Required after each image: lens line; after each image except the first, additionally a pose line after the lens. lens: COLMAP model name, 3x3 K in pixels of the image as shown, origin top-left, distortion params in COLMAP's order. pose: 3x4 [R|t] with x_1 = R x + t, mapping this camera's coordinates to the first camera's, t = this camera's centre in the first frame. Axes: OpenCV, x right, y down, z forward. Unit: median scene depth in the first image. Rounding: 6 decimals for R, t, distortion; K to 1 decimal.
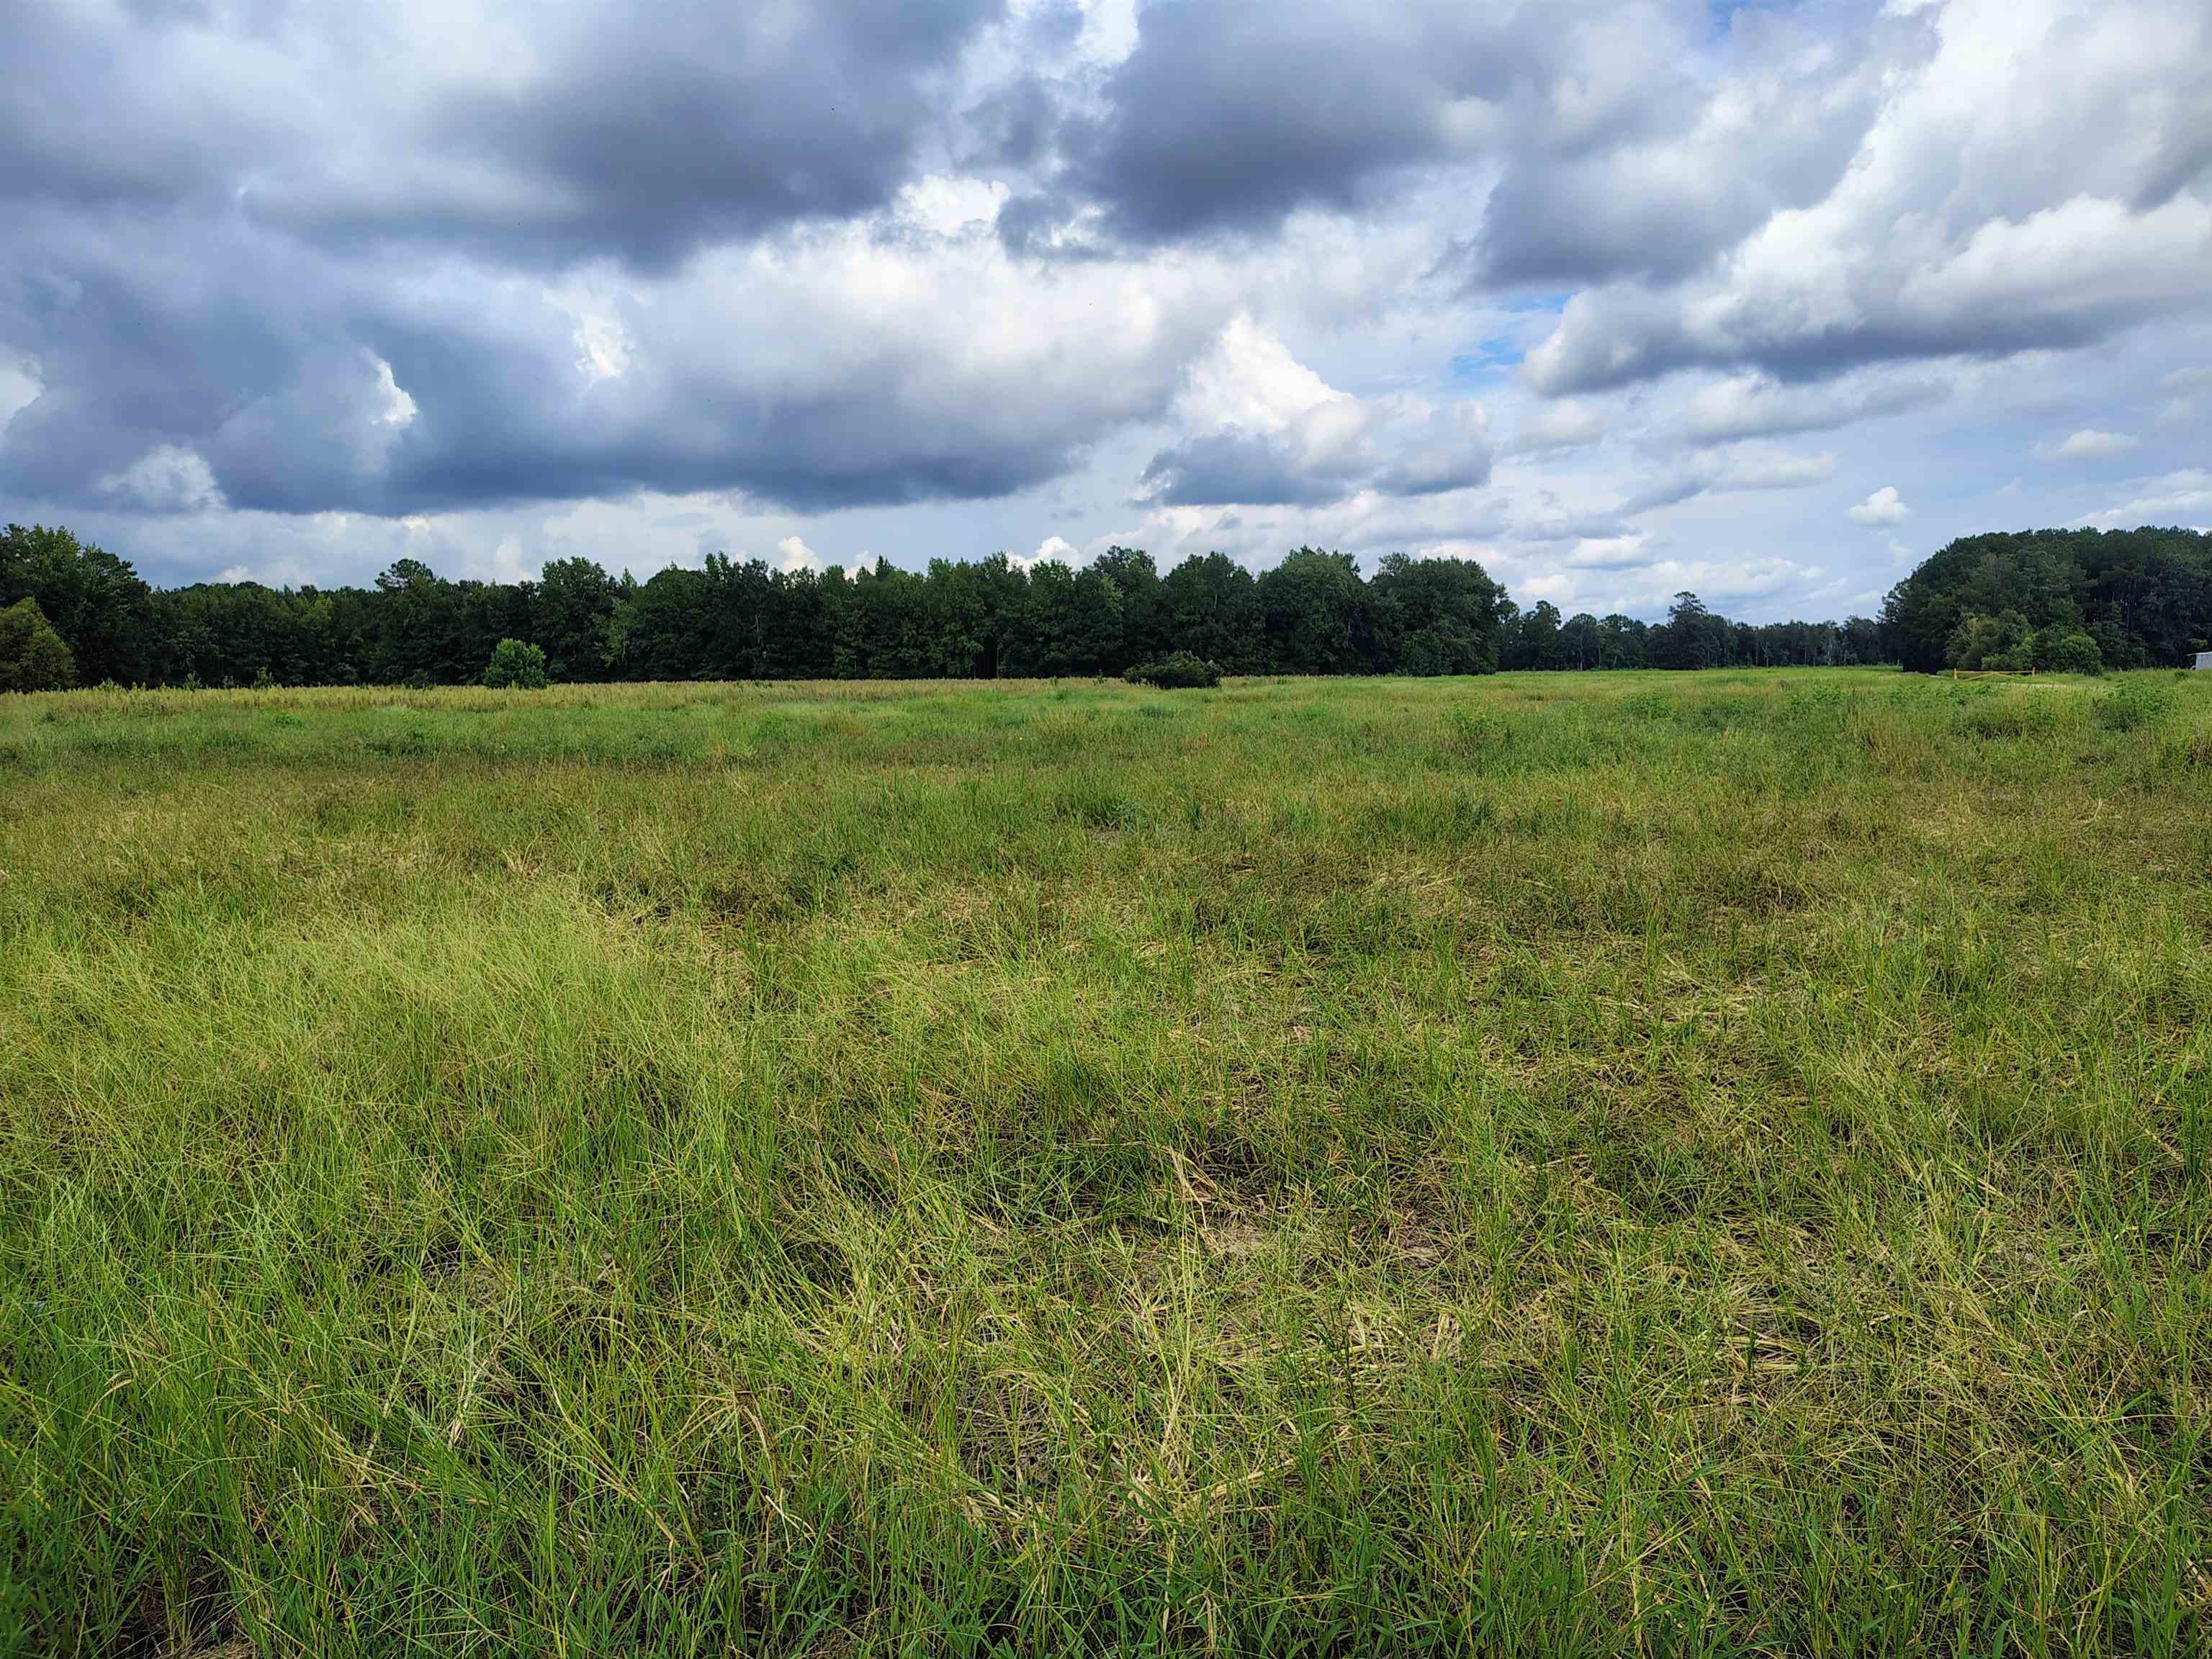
lens RADIAL K [[1525.1, 0, 1106.0], [0, 1525.1, 829.5], [0, 0, 1]] dist [0.009481, -0.005282]
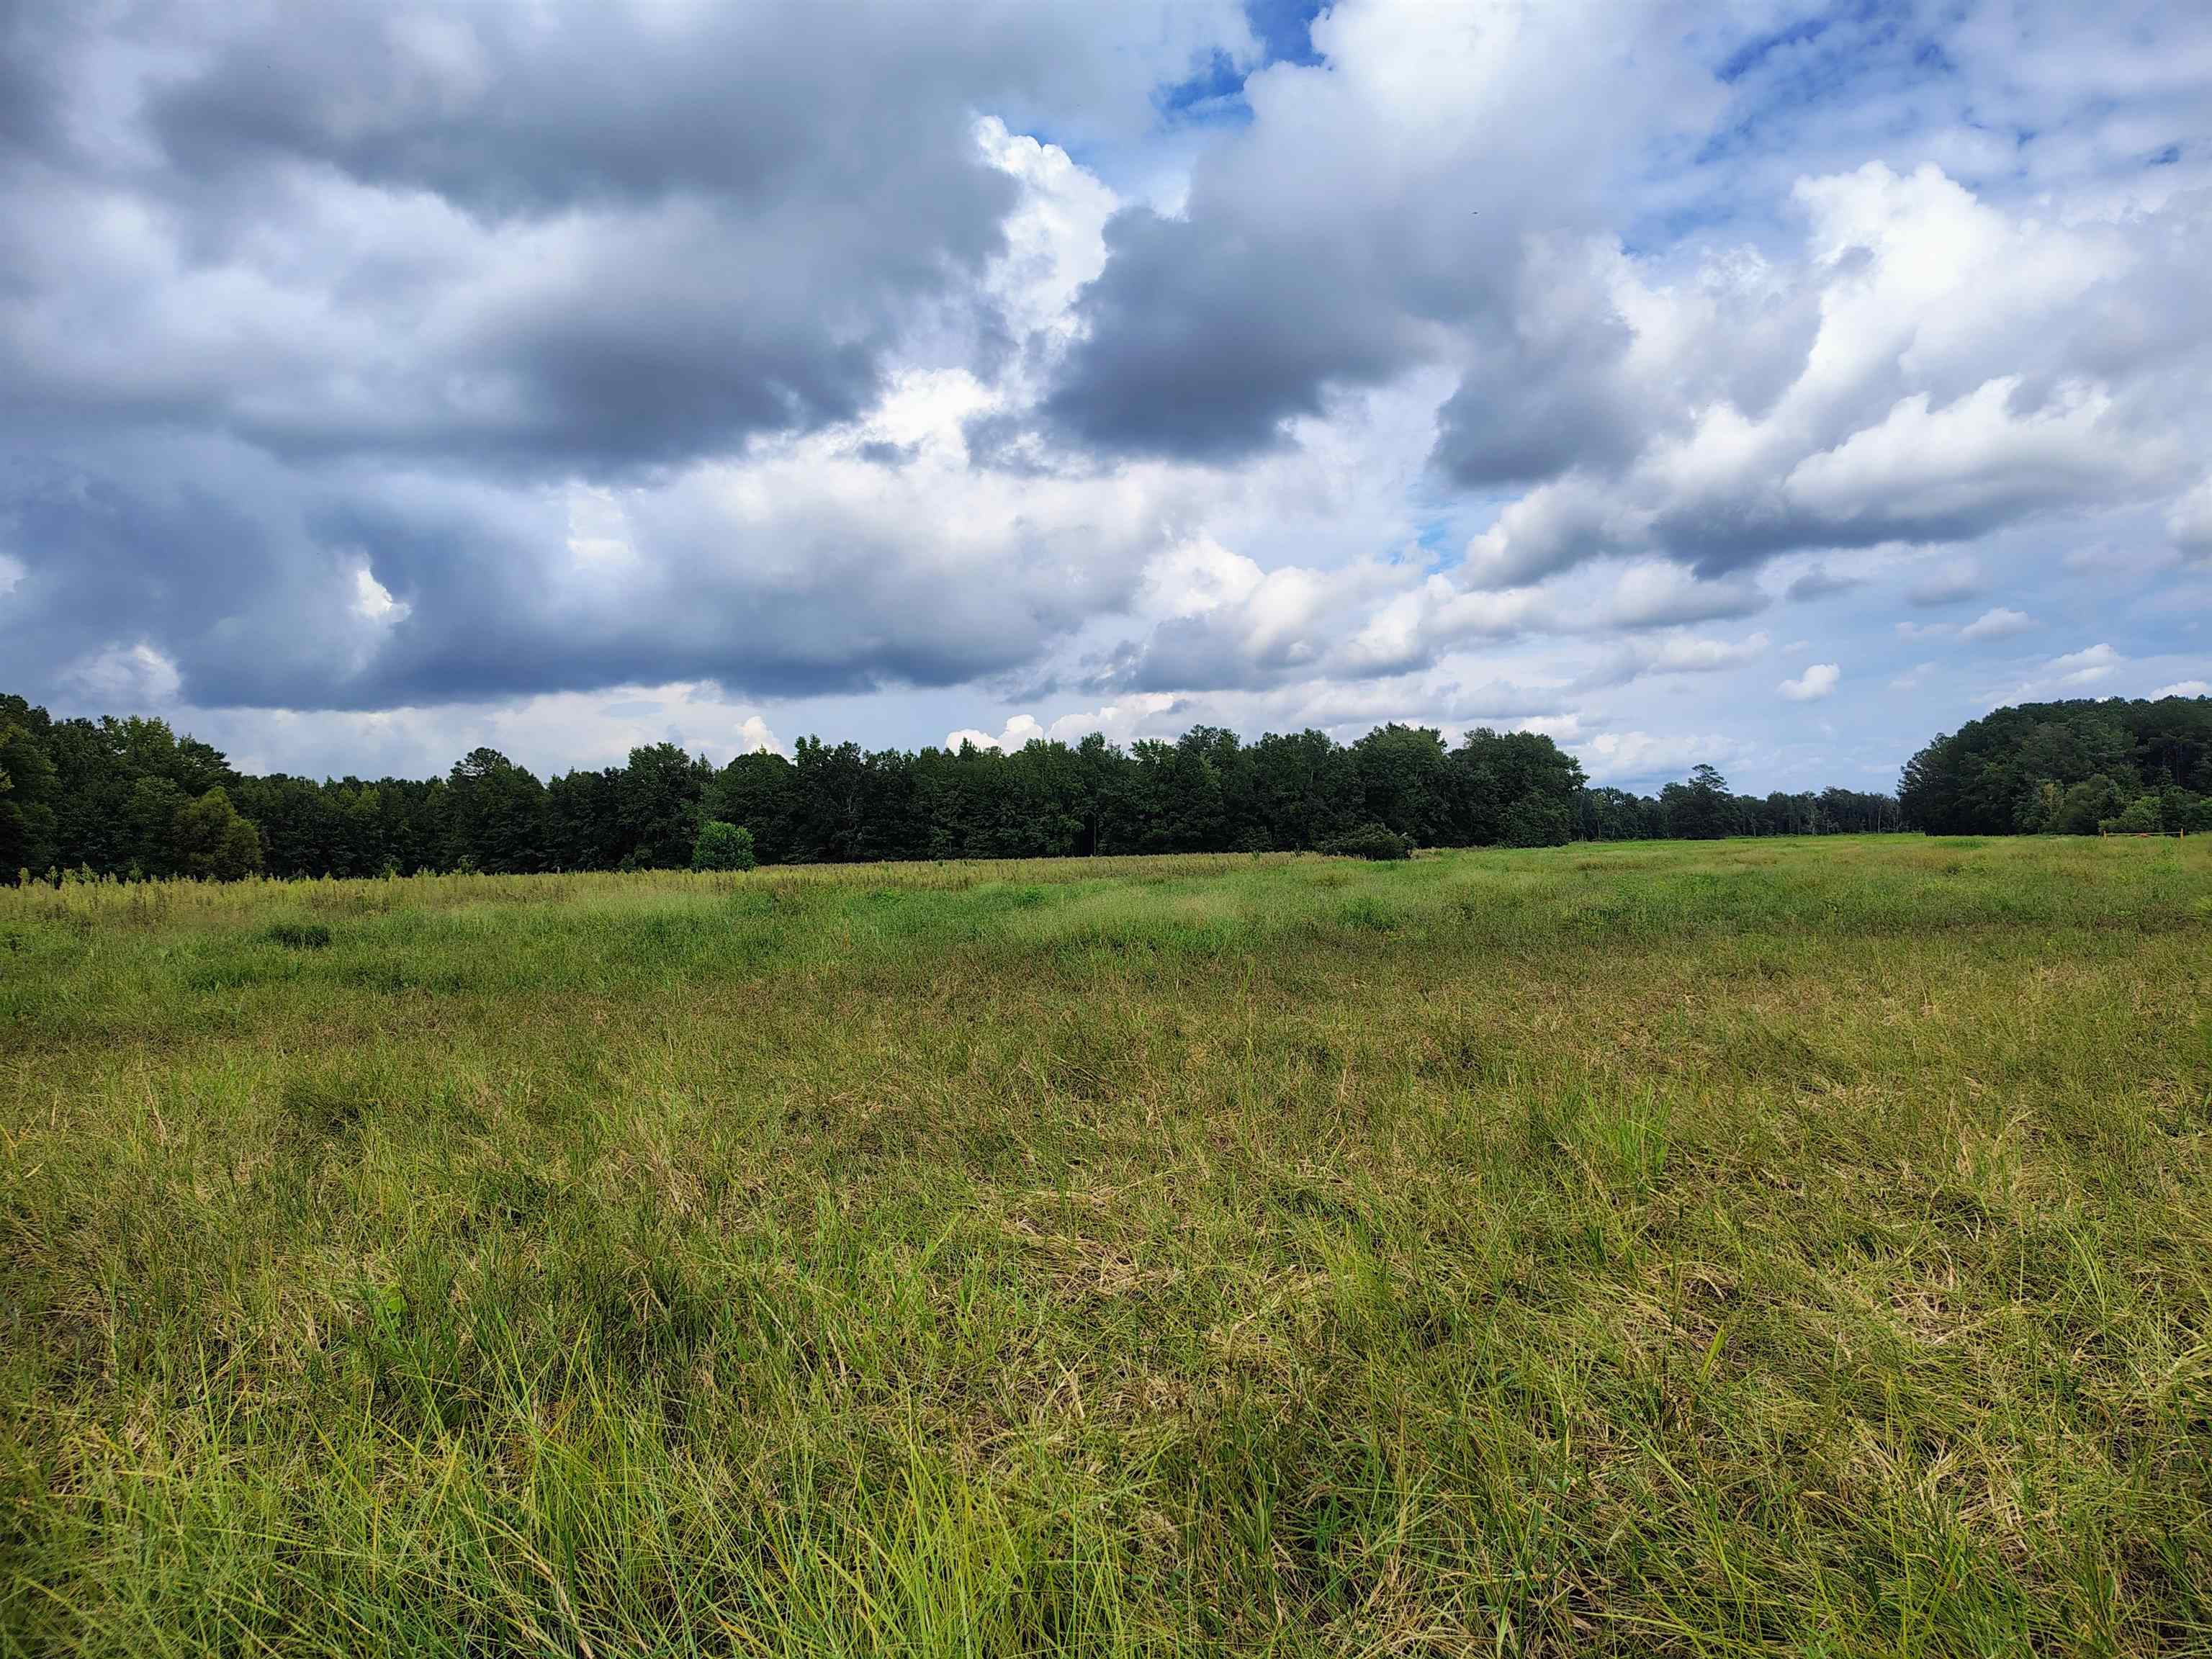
lens RADIAL K [[1505.5, 0, 1125.8], [0, 1505.5, 751.6], [0, 0, 1]] dist [0.037303, -0.000313]
pose [[0.998891, -0.013166, 0.045209, -0.090802], [0.020612, 0.985499, -0.168427, -0.000592], [-0.042336, 0.169172, 0.984677, 0.018419]]
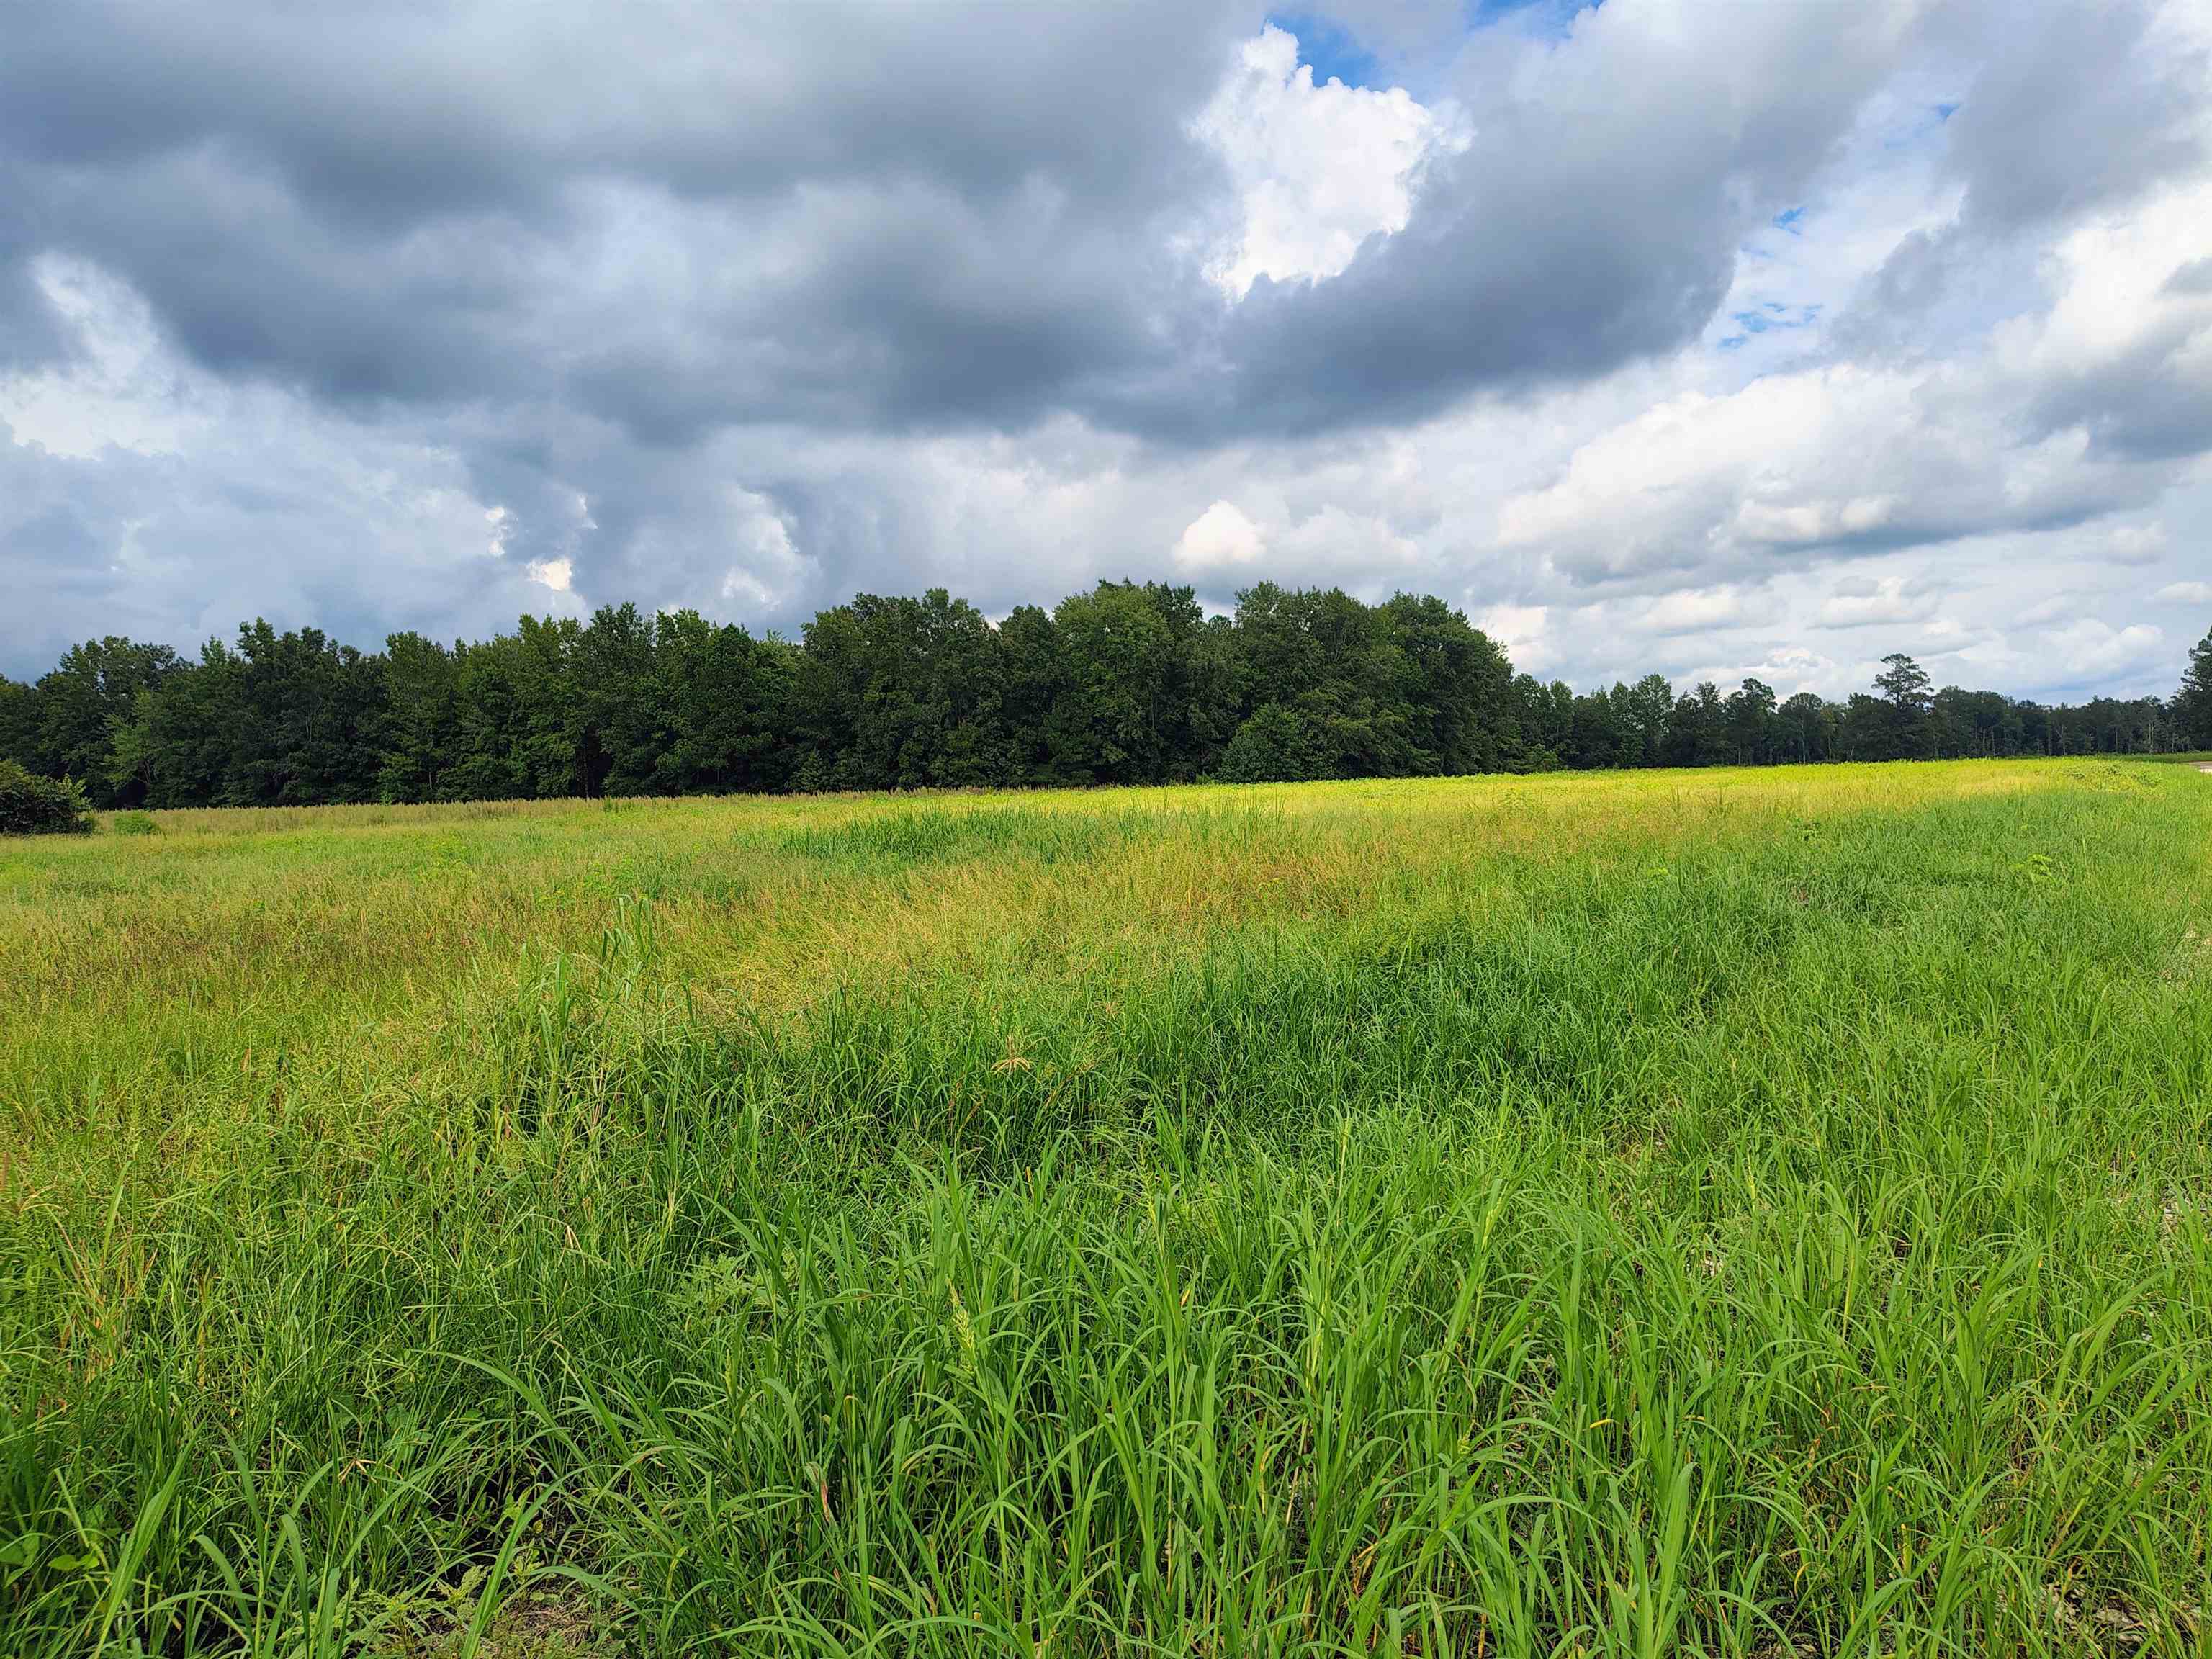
lens RADIAL K [[1525.1, 0, 1106.0], [0, 1525.1, 829.5], [0, 0, 1]] dist [0.009481, -0.005282]
pose [[0.984747, -0.010208, -0.173690, 0.229238], [-0.001470, 0.997754, -0.066975, -0.042072], [0.173983, 0.066209, 0.982520, 0.393655]]
